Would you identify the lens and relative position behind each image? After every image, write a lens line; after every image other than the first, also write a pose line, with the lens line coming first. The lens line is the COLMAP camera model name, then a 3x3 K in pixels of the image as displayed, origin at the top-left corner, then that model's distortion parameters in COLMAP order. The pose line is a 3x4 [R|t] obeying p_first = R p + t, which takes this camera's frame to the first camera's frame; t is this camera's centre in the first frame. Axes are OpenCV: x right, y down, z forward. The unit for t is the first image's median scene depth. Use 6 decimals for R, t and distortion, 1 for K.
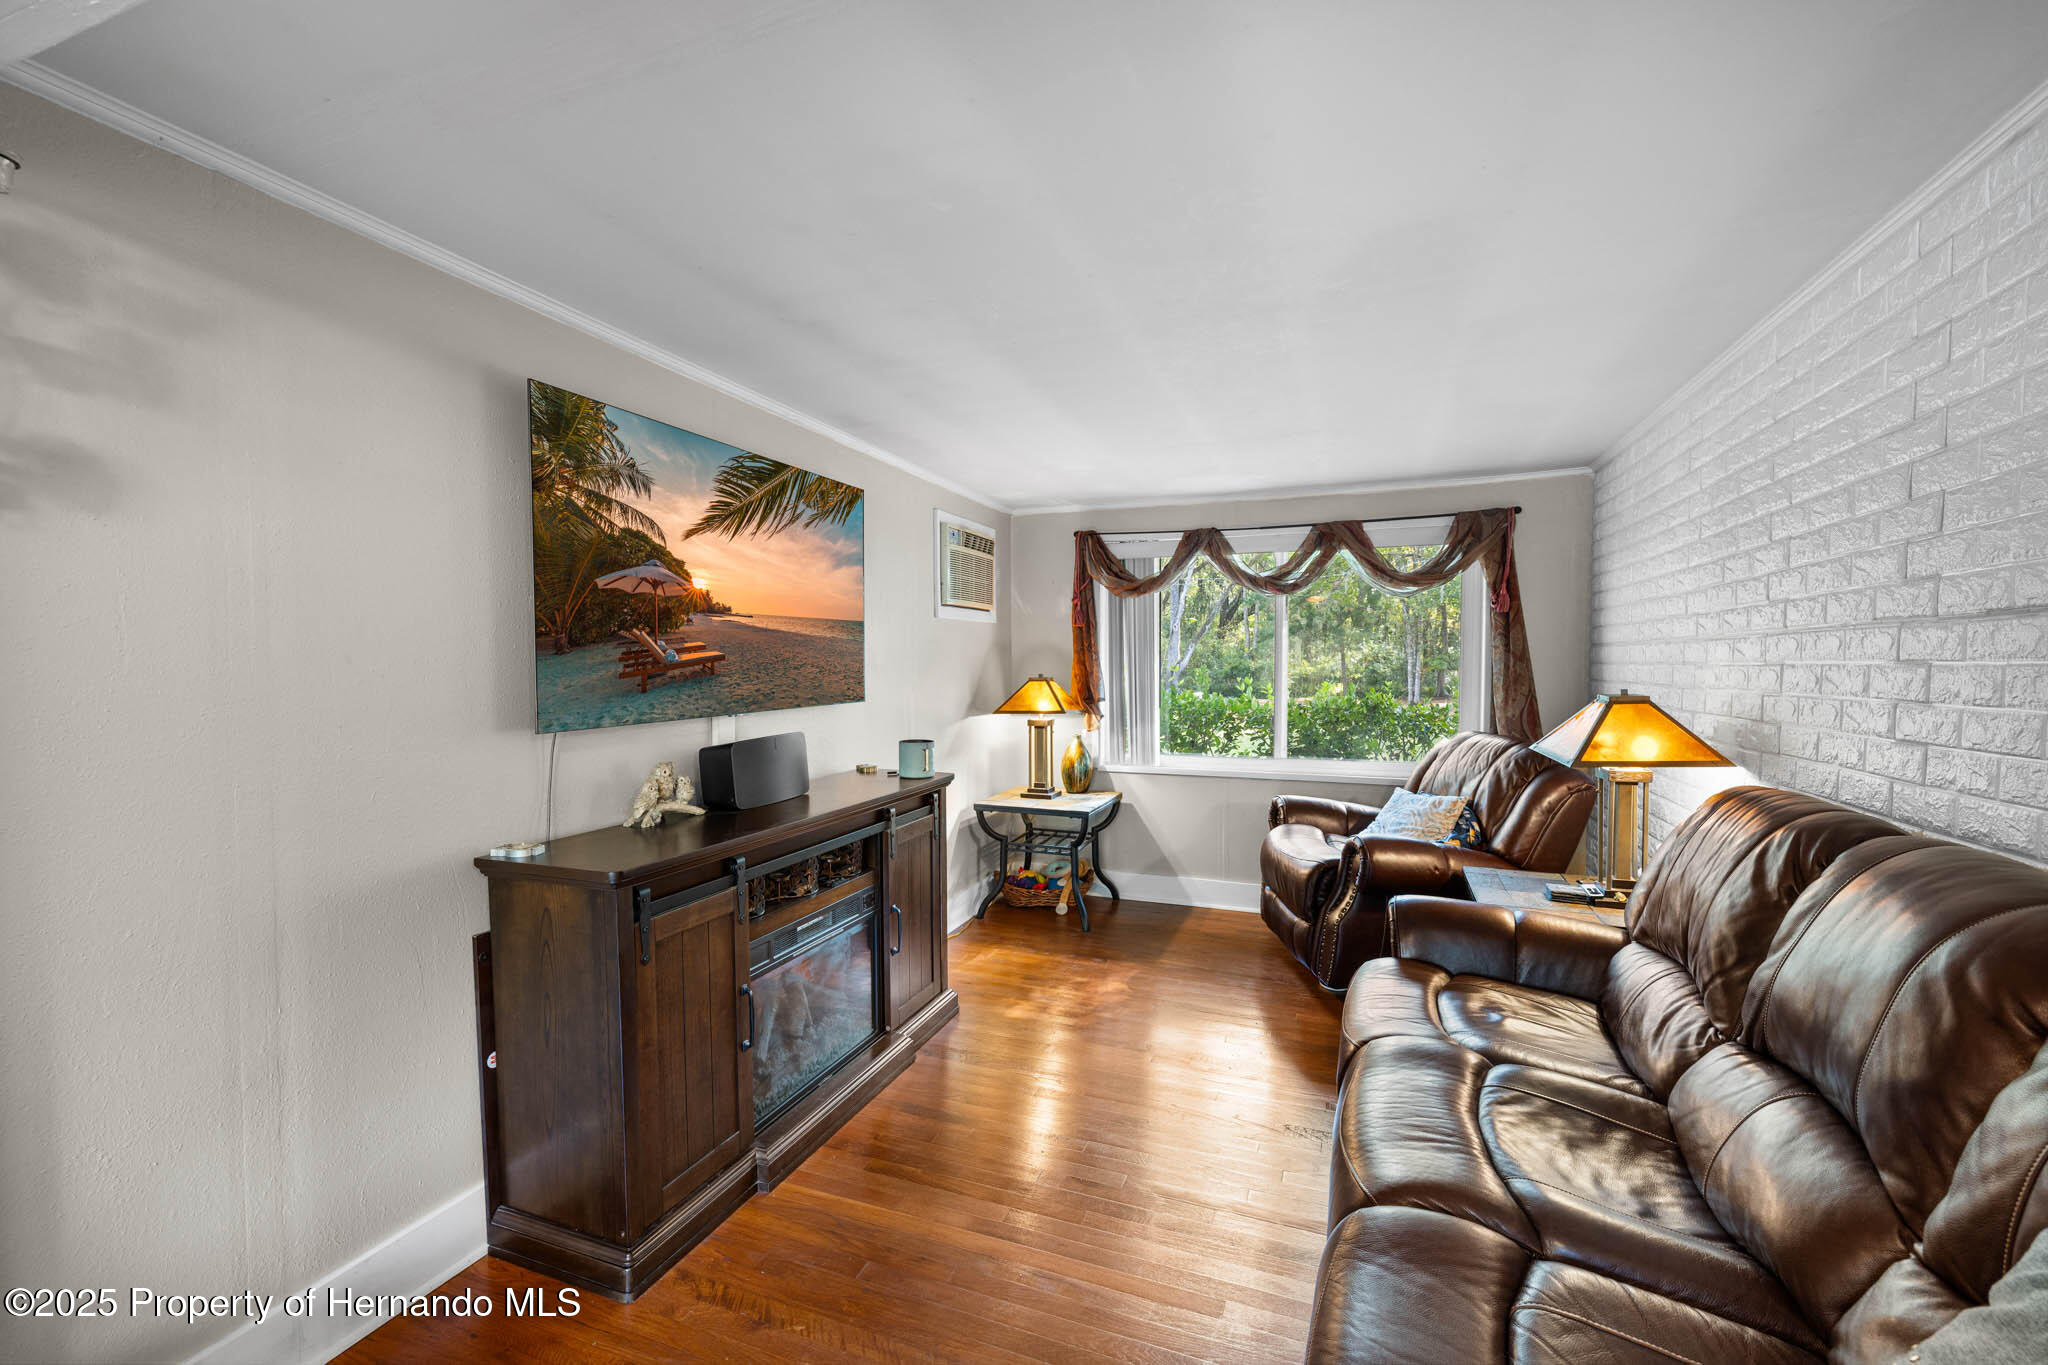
lens RADIAL K [[864.5, 0, 1013.4], [0, 864.5, 685.3], [0, 0, 1]] dist [0.001181, 0.000232]
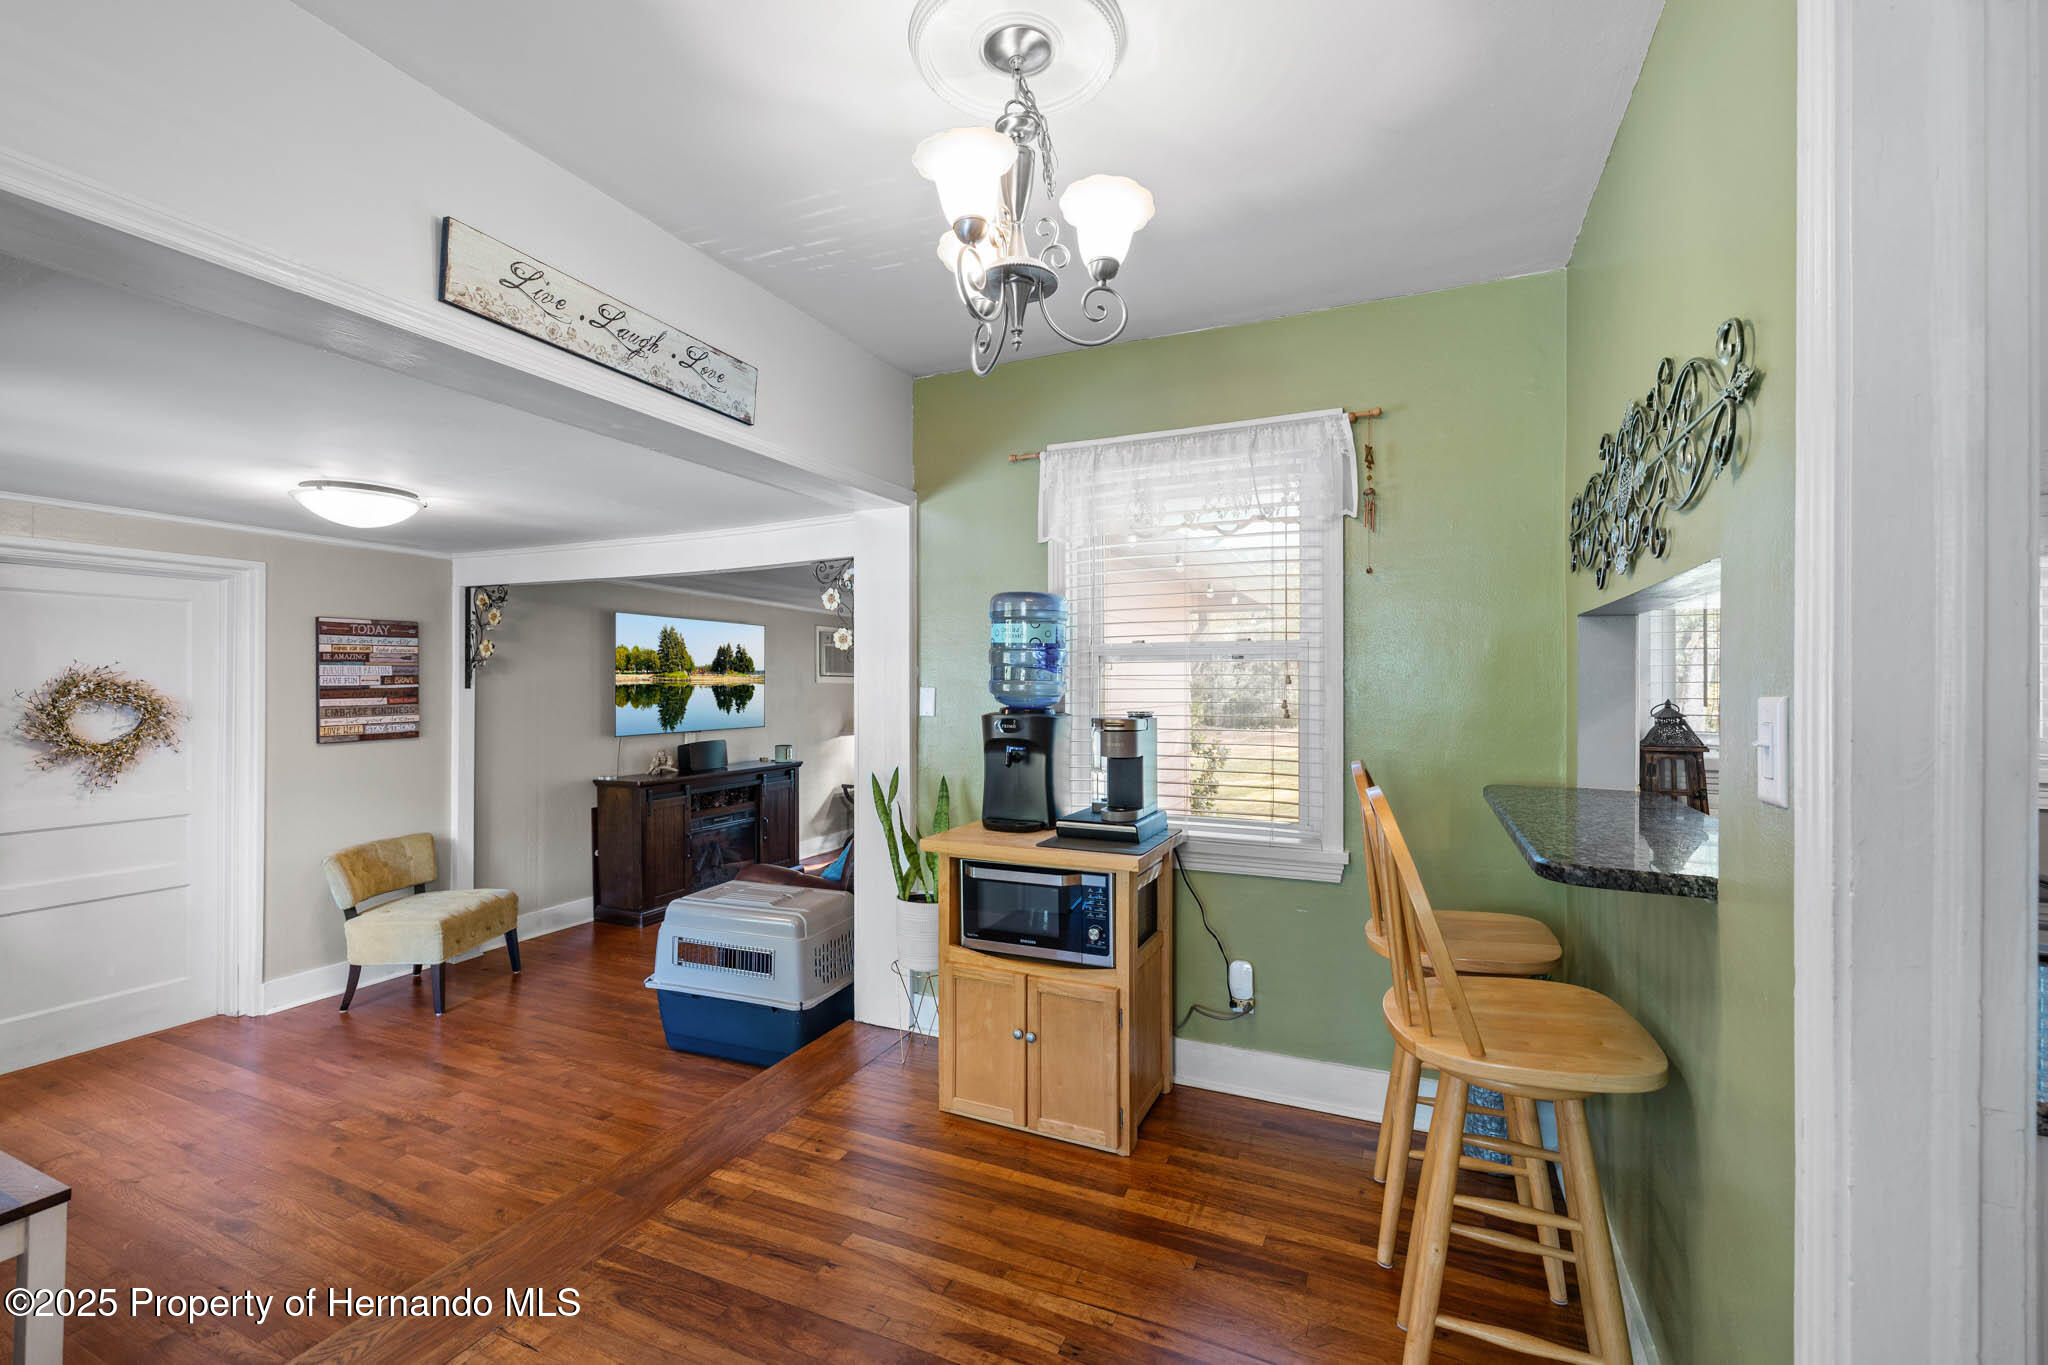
lens RADIAL K [[864.5, 0, 1024.7], [0, 864.5, 674.4], [0, 0, 1]] dist [0.001181, 0.000232]
pose [[0.999555, 0.005880, -0.029228, 0.618103], [-0.007169, 0.998998, -0.044173, -0.023213], [0.028939, 0.044363, 0.998596, -1.277027]]
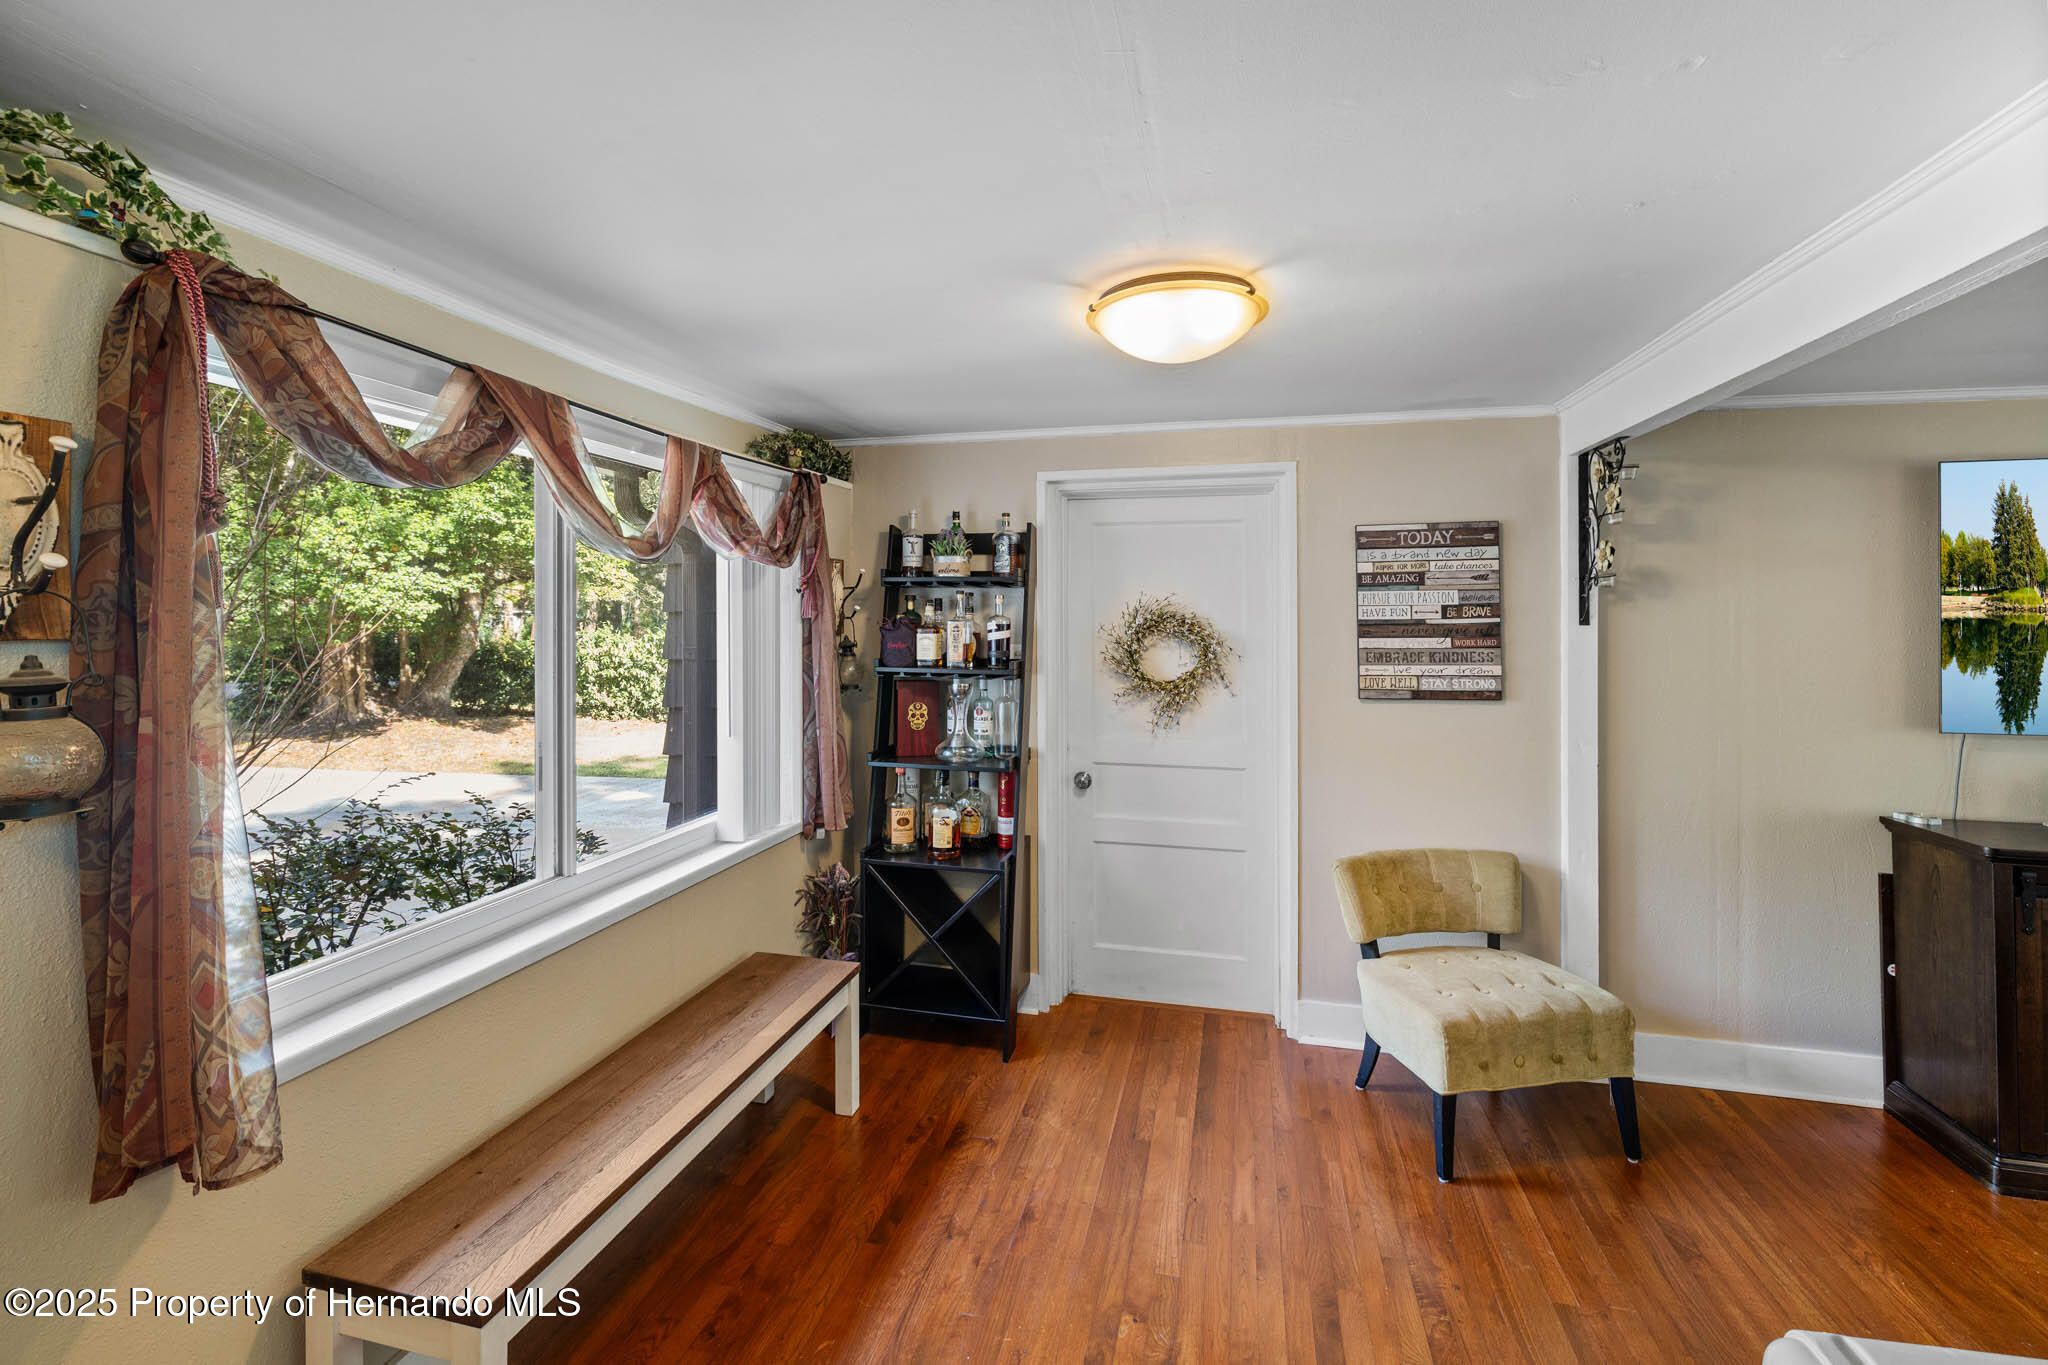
lens RADIAL K [[864.5, 0, 1058.0], [0, 864.5, 618.3], [0, 0, 1]] dist [0.001181, 0.000232]
pose [[0.155020, -0.000517, -0.987911, 0.379784], [-0.038414, 0.999240, -0.006551, -0.040587], [0.987164, 0.038966, 0.154883, -0.370159]]
